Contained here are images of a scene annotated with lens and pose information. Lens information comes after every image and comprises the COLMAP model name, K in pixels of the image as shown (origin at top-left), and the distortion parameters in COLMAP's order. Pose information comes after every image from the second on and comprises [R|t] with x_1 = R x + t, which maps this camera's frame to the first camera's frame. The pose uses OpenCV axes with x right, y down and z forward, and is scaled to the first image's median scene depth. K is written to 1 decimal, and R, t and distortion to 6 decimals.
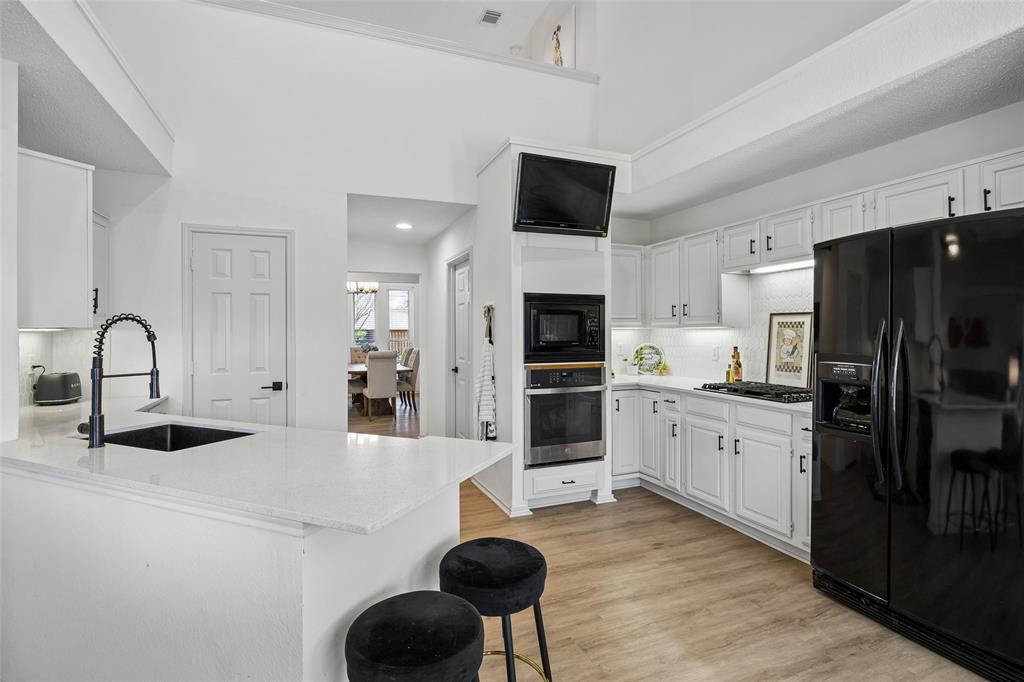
lens RADIAL K [[483.2, 0, 508.4], [0, 483.2, 325.4], [0, 0, 1]] dist [-0.005430, -0.000213]
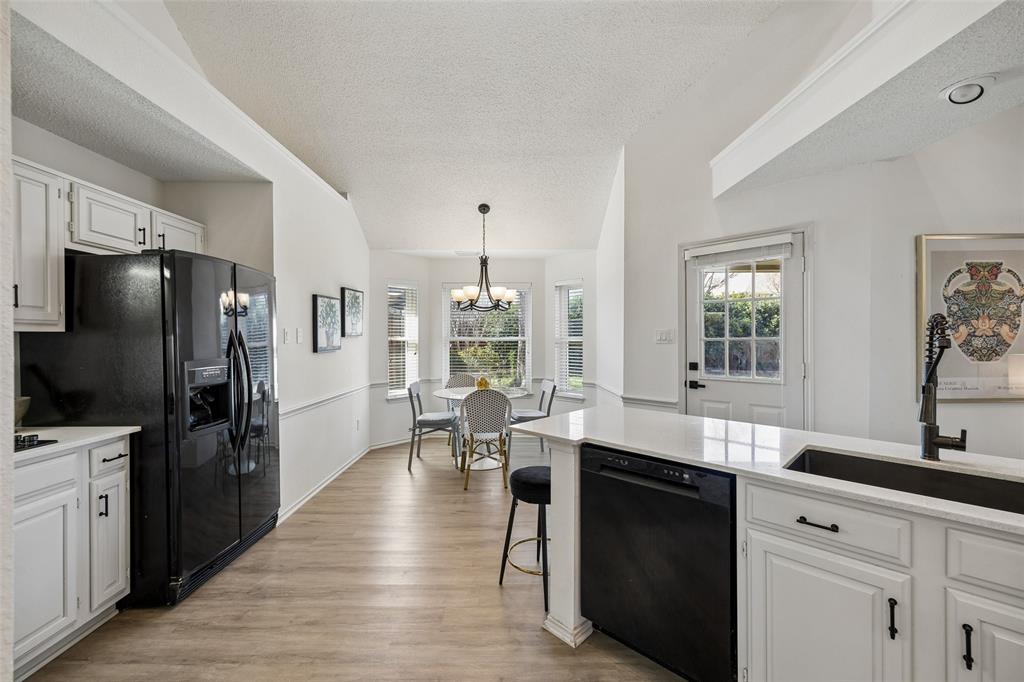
lens RADIAL K [[425.5, 0, 512.0], [0, 425.5, 341.0], [0, 0, 1]] dist [0.011112, -0.000016]
pose [[-0.933451, 0.000504, 0.358705, -0.207177], [-0.001308, 0.999988, -0.004810, 0.015539], [-0.358703, -0.004959, -0.933439, 1.083162]]
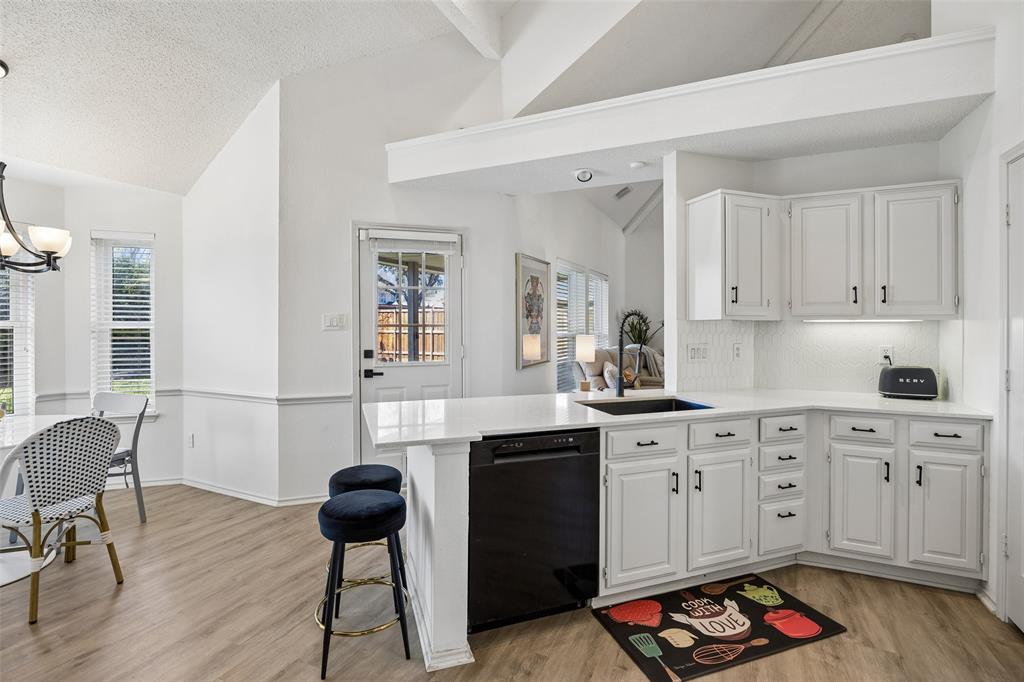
lens RADIAL K [[483.2, 0, 508.4], [0, 483.2, 325.4], [0, 0, 1]] dist [-0.005430, -0.000213]
pose [[-0.723757, 0.003035, -0.690048, 0.249173], [0.008445, 0.999954, -0.004459, 0.013751], [0.690003, -0.009055, -0.723750, 0.987885]]
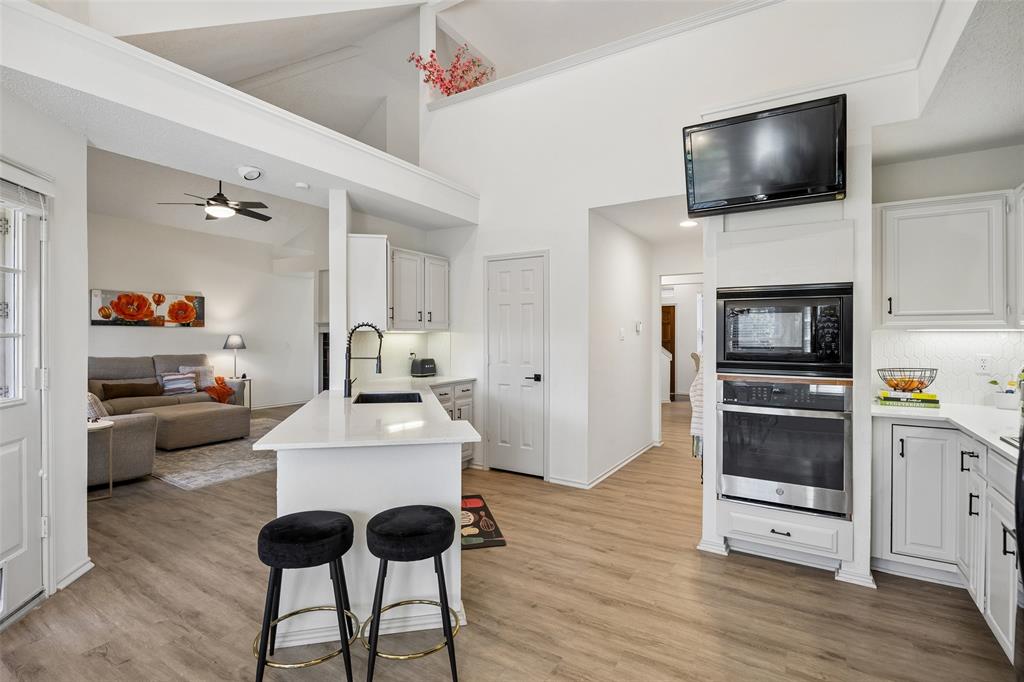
lens RADIAL K [[484.2, 0, 512.9], [0, 484.2, 335.0], [0, 0, 1]] dist [-0.002703, -0.000335]
pose [[0.598600, 0.005271, -0.801031, 0.494936], [0.005791, 0.999924, 0.010908, 0.002560], [0.801027, -0.011168, 0.598524, 0.217093]]
